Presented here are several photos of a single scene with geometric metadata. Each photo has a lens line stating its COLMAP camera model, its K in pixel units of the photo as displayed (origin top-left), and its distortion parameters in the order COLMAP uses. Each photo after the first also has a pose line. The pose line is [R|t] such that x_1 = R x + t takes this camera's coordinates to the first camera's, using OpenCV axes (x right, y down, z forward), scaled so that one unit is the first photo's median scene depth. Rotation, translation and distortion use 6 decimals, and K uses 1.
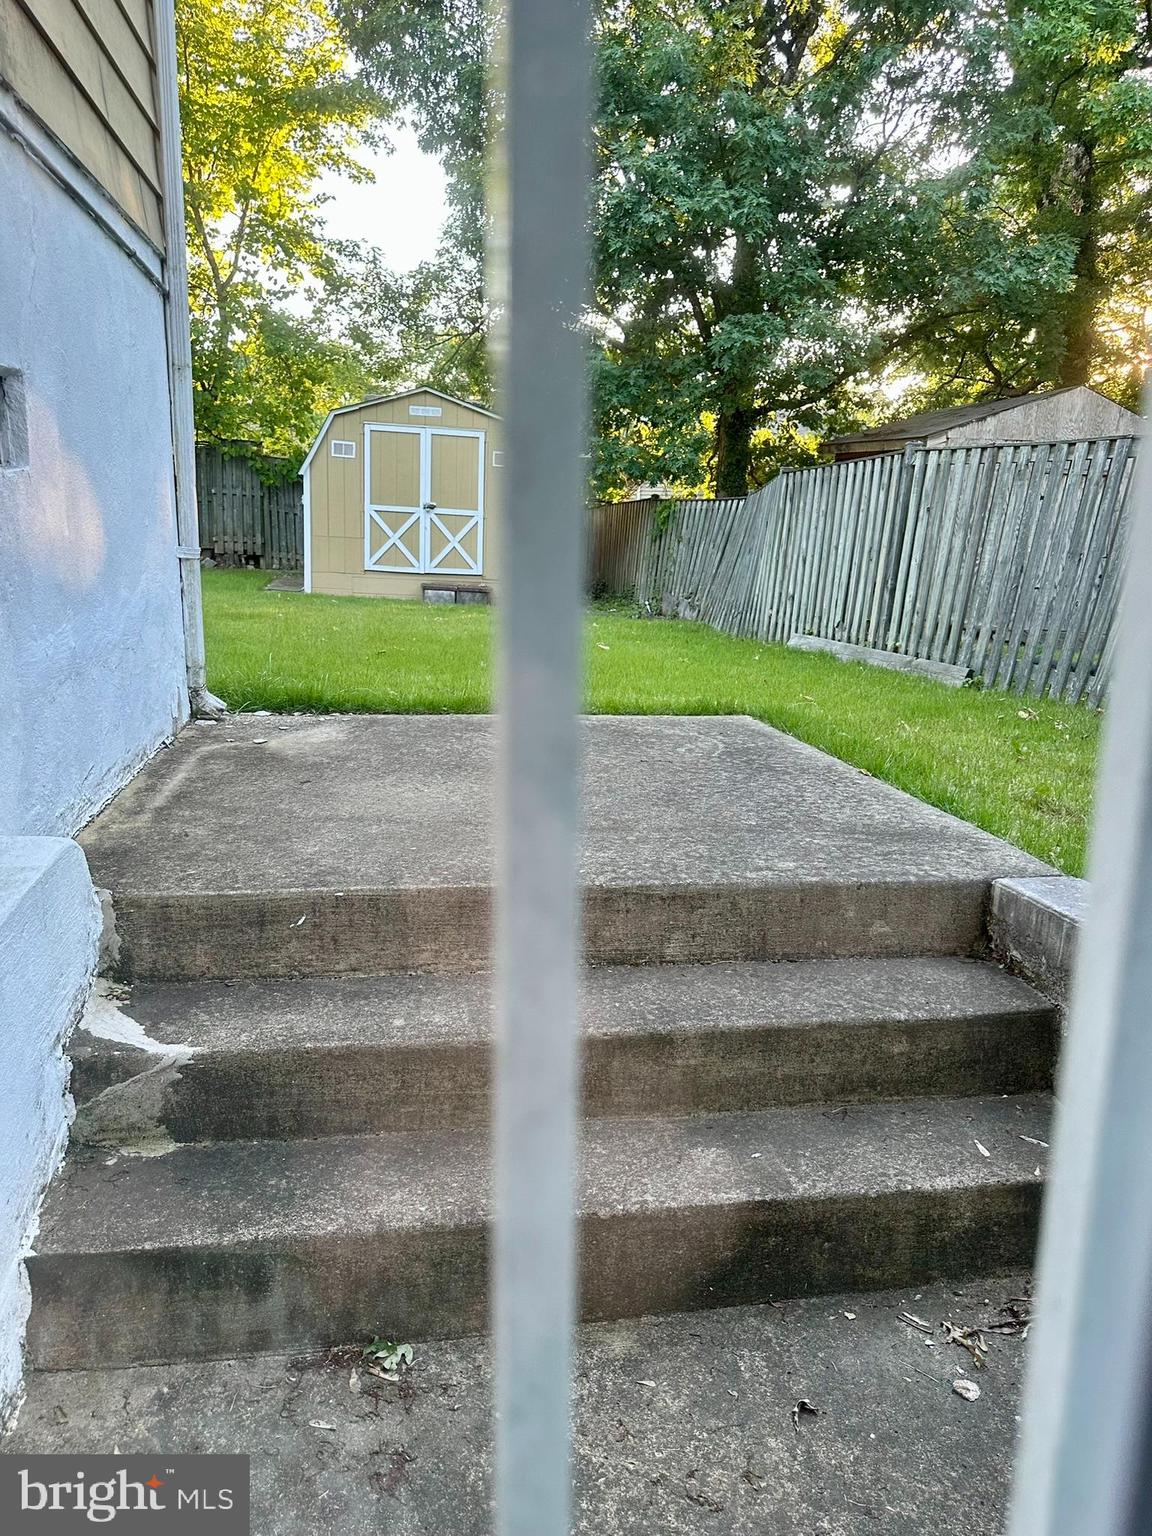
lens RADIAL K [[1075.6, 0, 572.9], [0, 1075.6, 774.2], [0, 0, 1]] dist [0.072306, 0.000975]
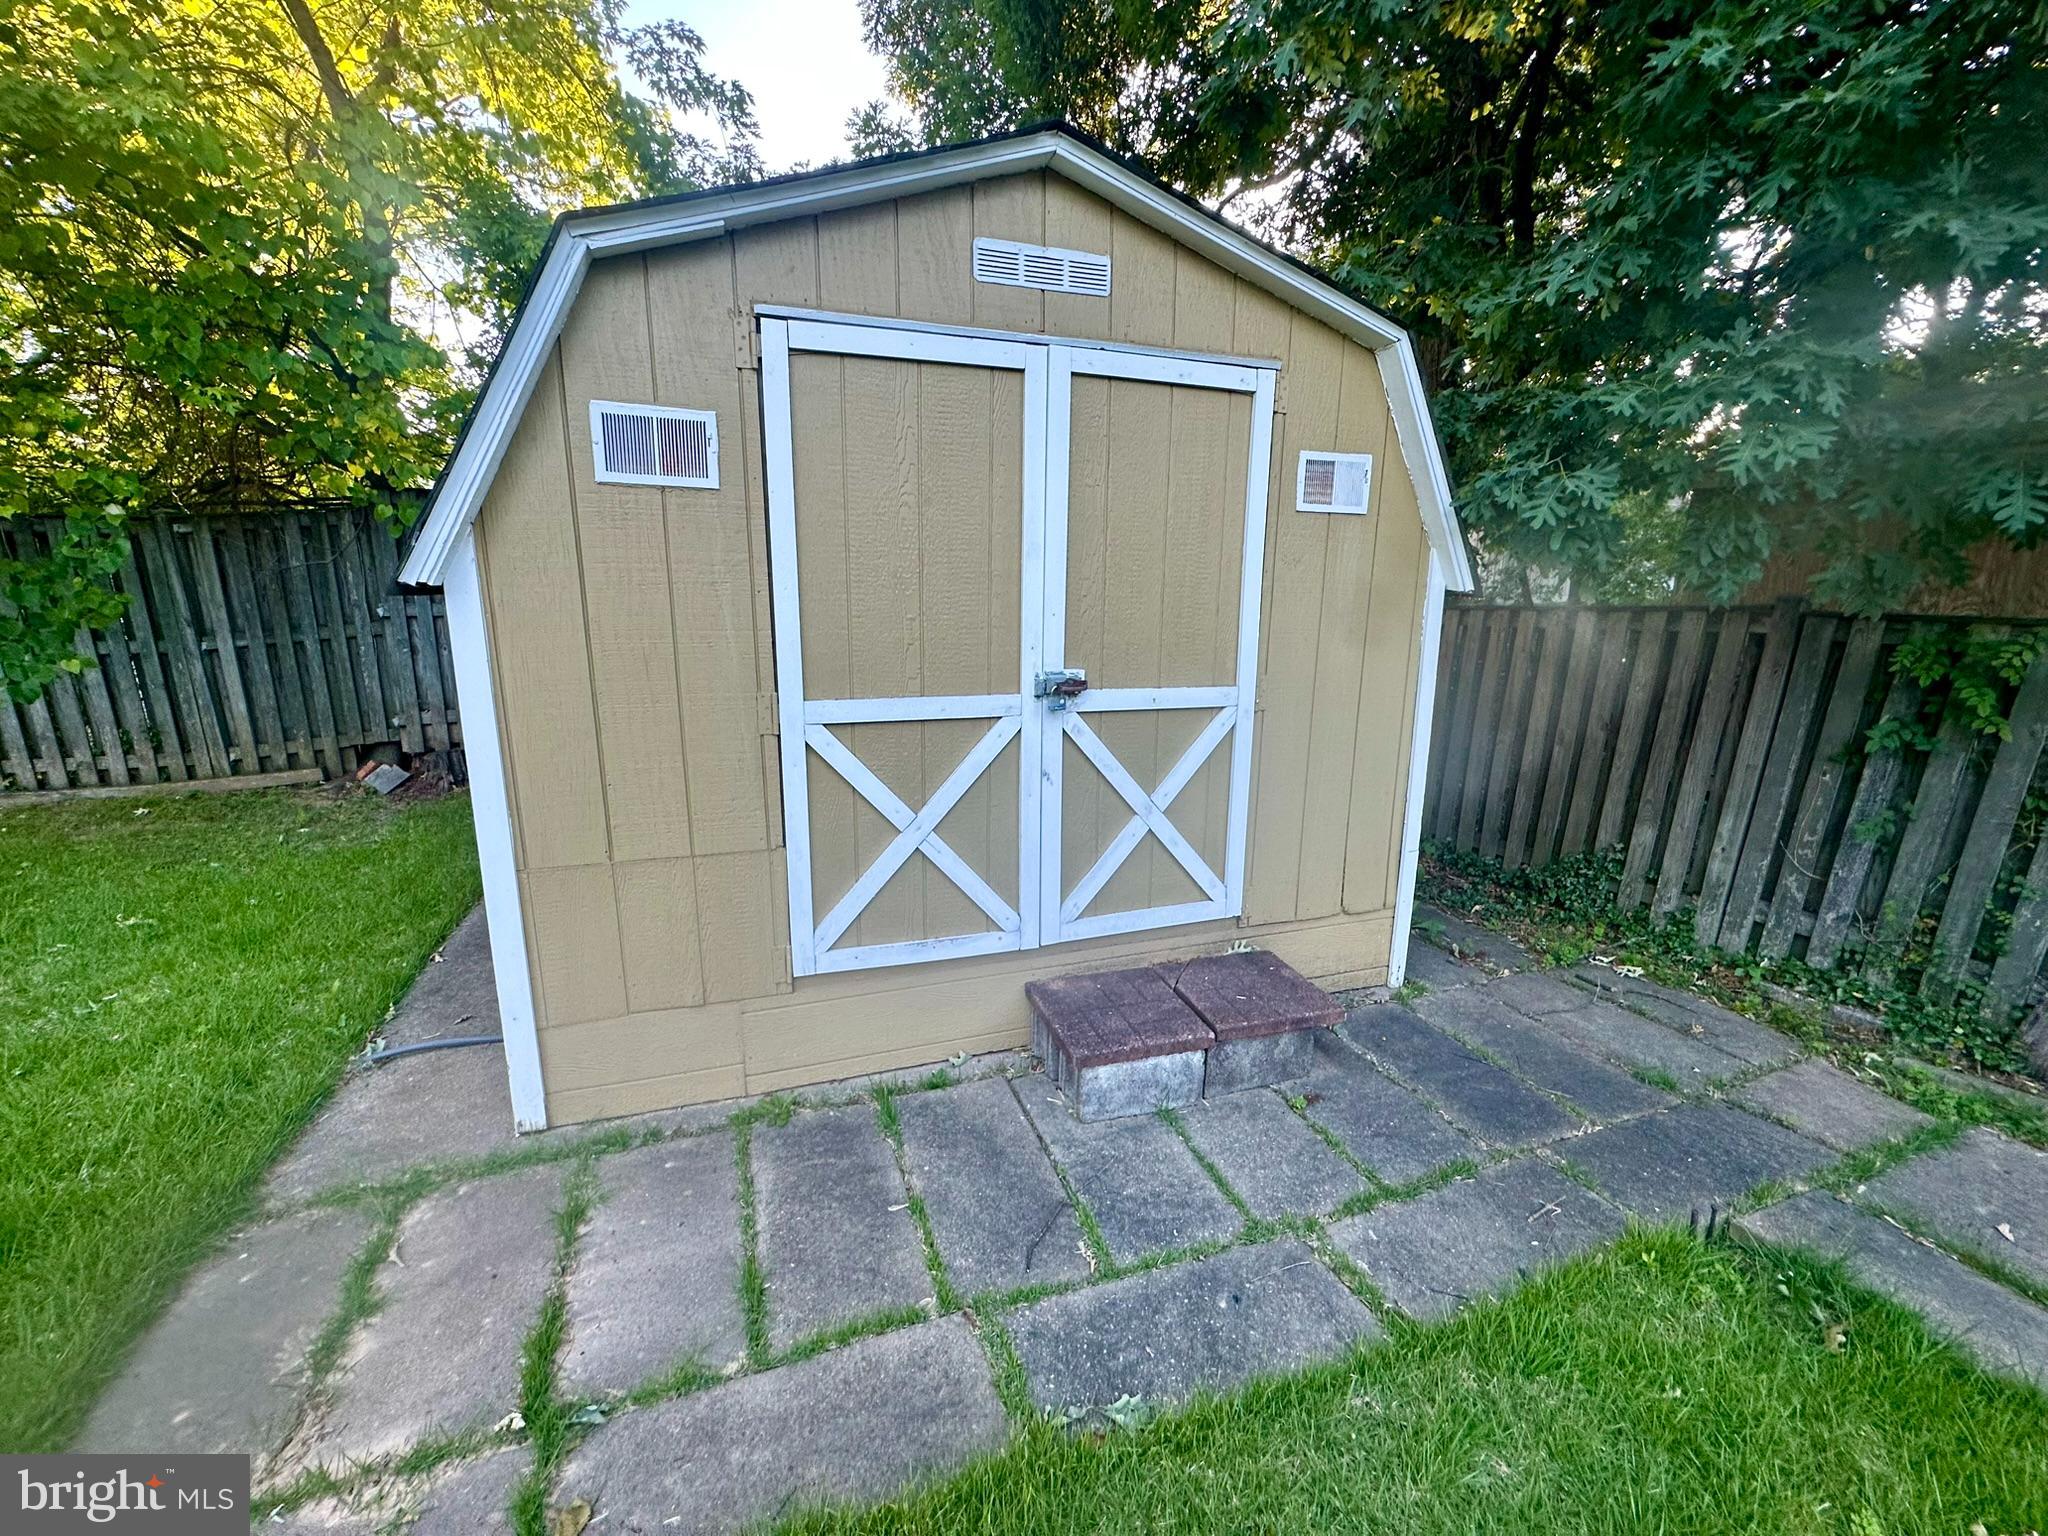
lens RADIAL K [[822.6, 0, 1031.7], [0, 822.6, 765.3], [0, 0, 1]] dist [-0.001592, -0.000121]
pose [[0.989181, -0.067582, 0.130204, -0.163262], [0.068988, 0.997597, -0.006315, -0.229799], [-0.129465, 0.015229, 0.991467, 0.823876]]
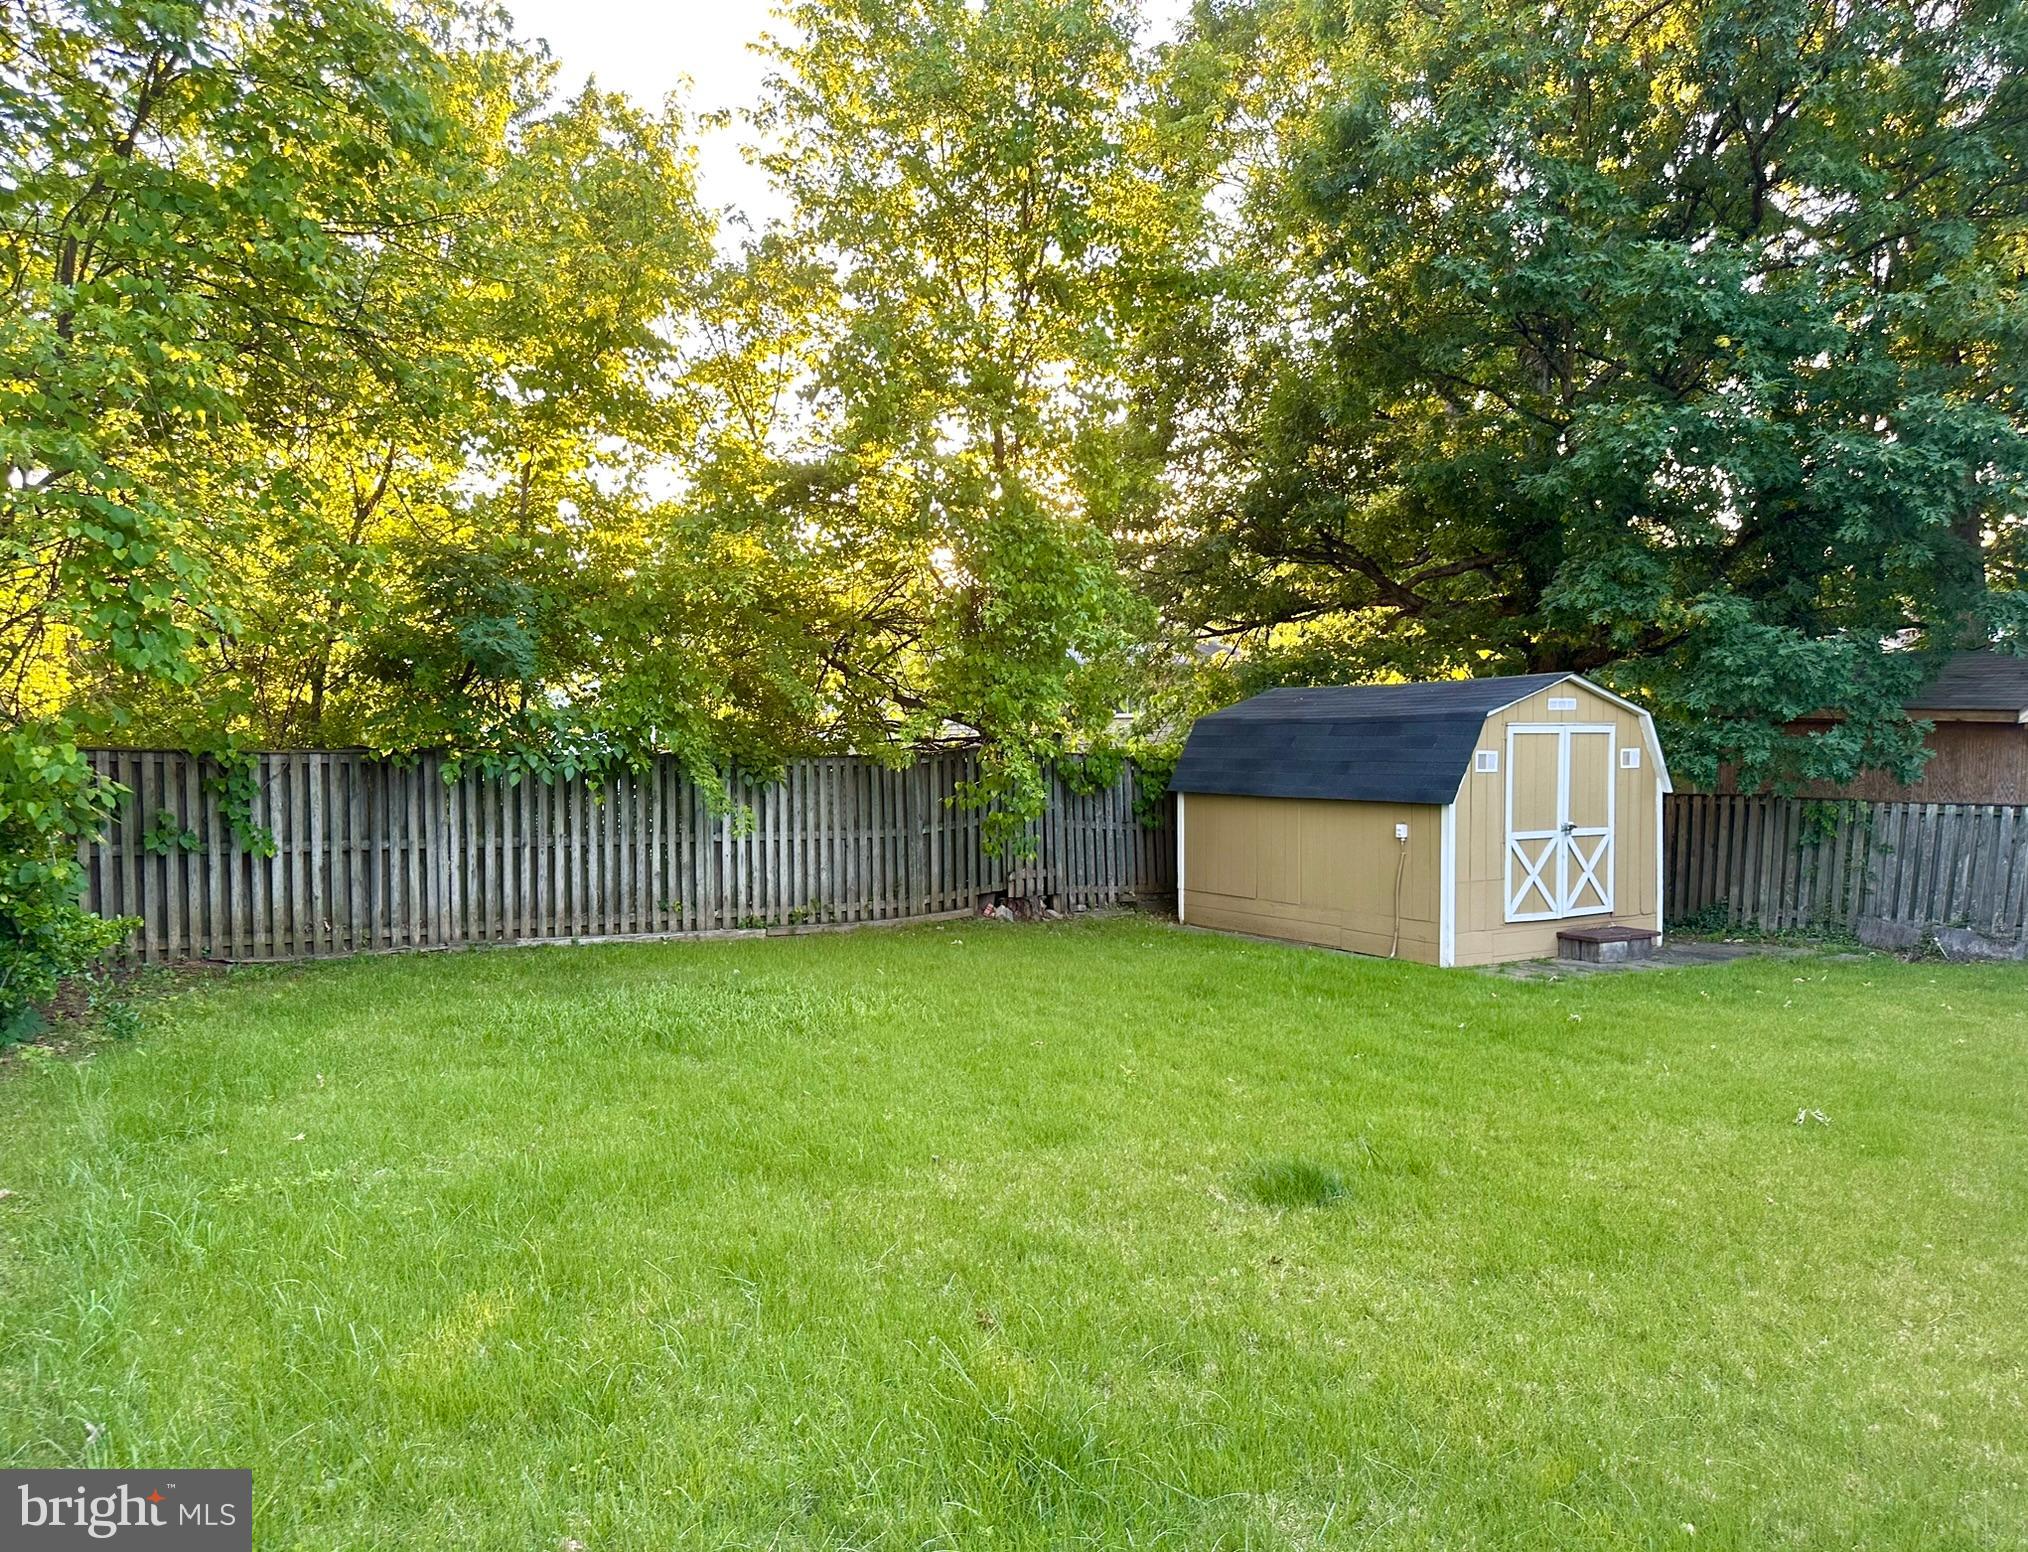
lens RADIAL K [[1376.4, 0, 1009.2], [0, 1376.4, 769.8], [0, 0, 1]] dist [-0.001908, -0.002028]
pose [[0.938073, -0.055746, 0.341922, -0.794461], [0.122412, 0.976638, -0.176615, -0.168643], [-0.324089, 0.207533, 0.922982, 0.264800]]
